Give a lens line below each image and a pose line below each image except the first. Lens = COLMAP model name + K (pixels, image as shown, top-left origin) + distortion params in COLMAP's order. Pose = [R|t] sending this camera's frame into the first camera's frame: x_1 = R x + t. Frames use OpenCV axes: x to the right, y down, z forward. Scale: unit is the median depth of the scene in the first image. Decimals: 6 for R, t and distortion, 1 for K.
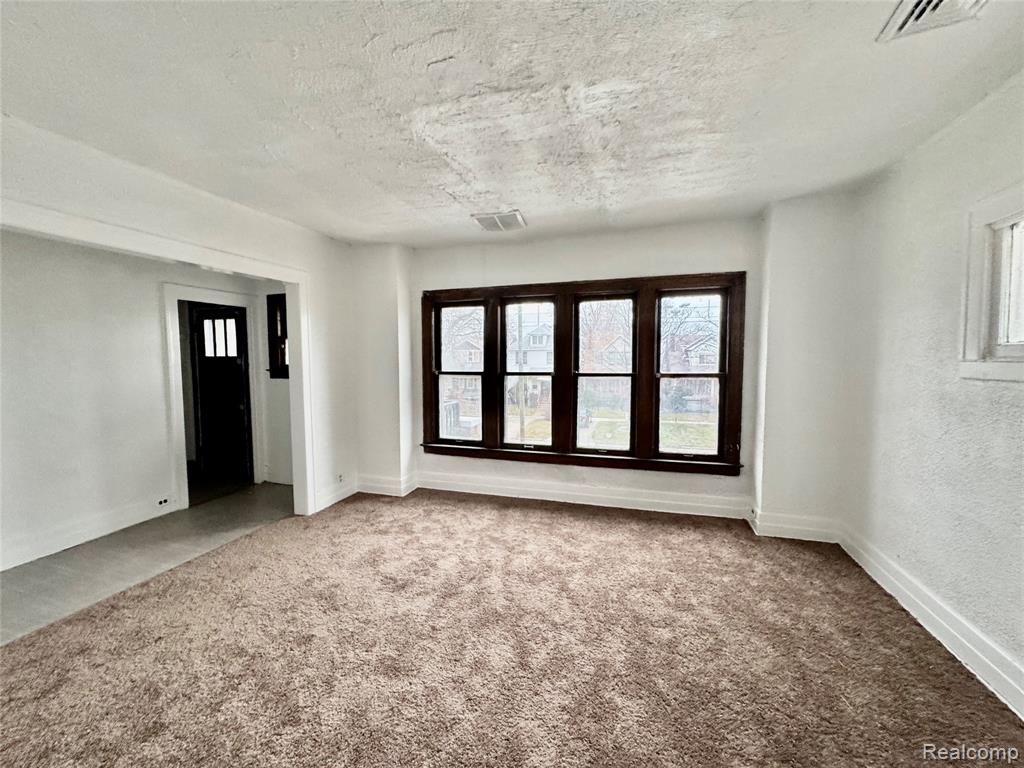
lens RADIAL K [[411.2, 0, 508.6], [0, 411.2, 381.8], [0, 0, 1]] dist [0.002622, 0.000104]
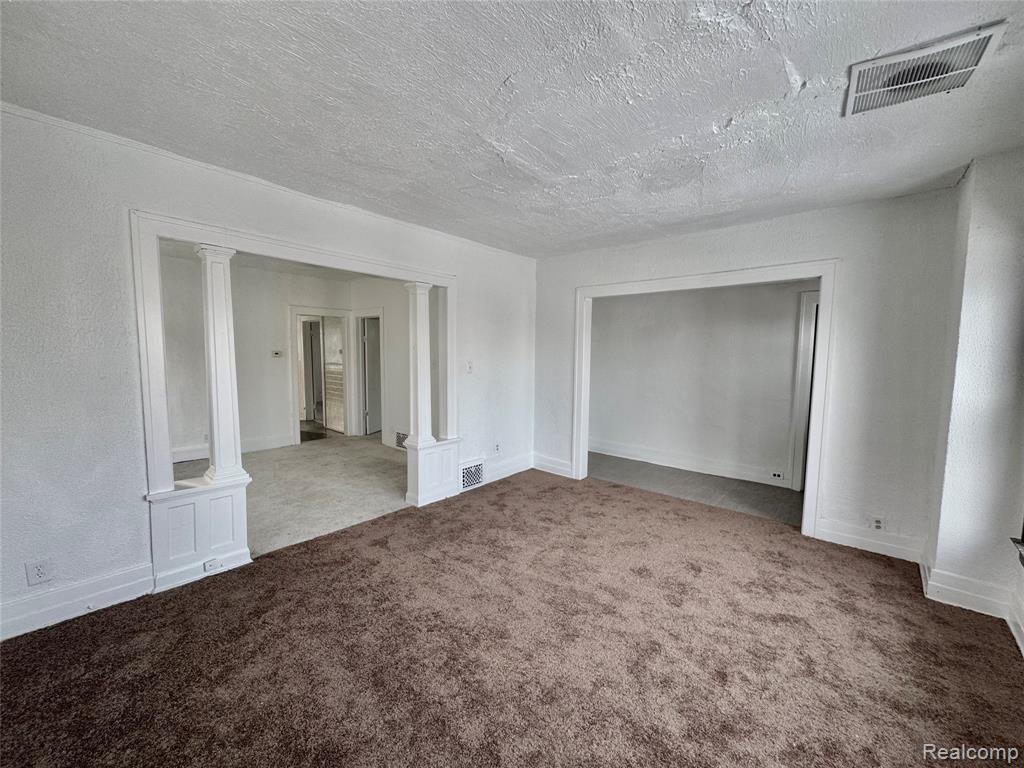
lens RADIAL K [[411.2, 0, 509.6], [0, 411.2, 385.6], [0, 0, 1]] dist [0.002622, 0.000104]
pose [[-0.416714, 0.074662, -0.905966, 0.559588], [-0.065579, 0.991556, 0.111880, -0.052536], [0.906669, 0.106034, -0.408299, 0.755509]]
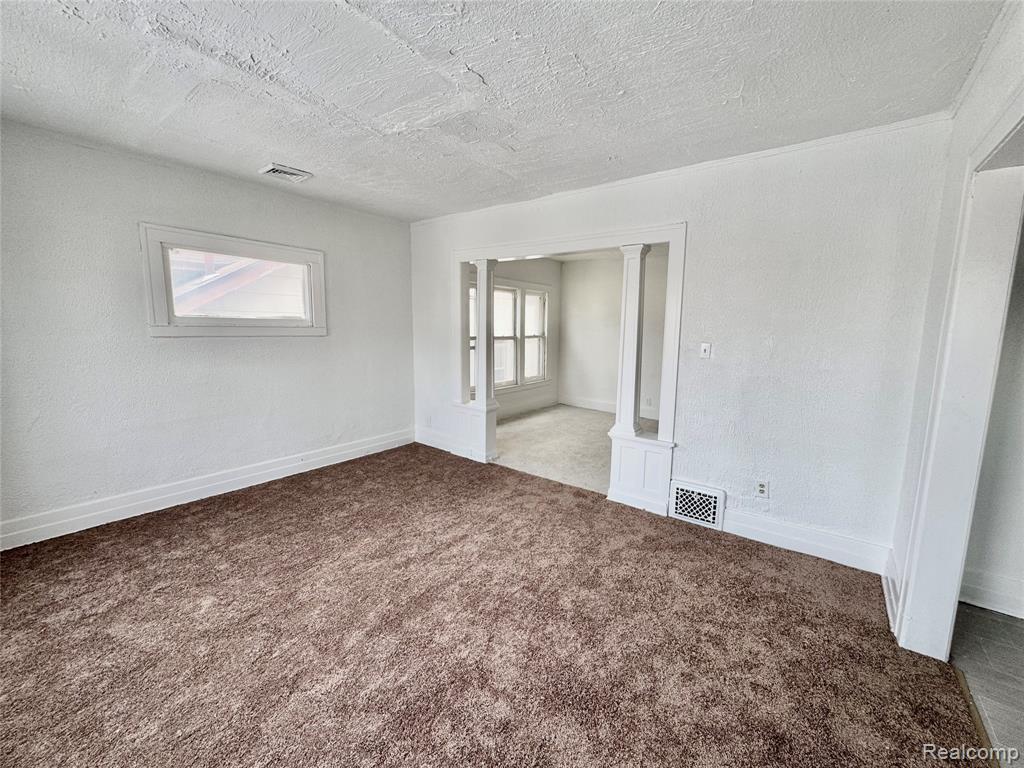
lens RADIAL K [[411.2, 0, 512.6], [0, 411.2, 383.3], [0, 0, 1]] dist [0.002622, 0.000104]
pose [[-0.933612, -0.060456, 0.353148, -0.361392], [0.008530, 0.981631, 0.190597, -0.058786], [-0.358184, 0.180956, -0.915947, 1.044368]]
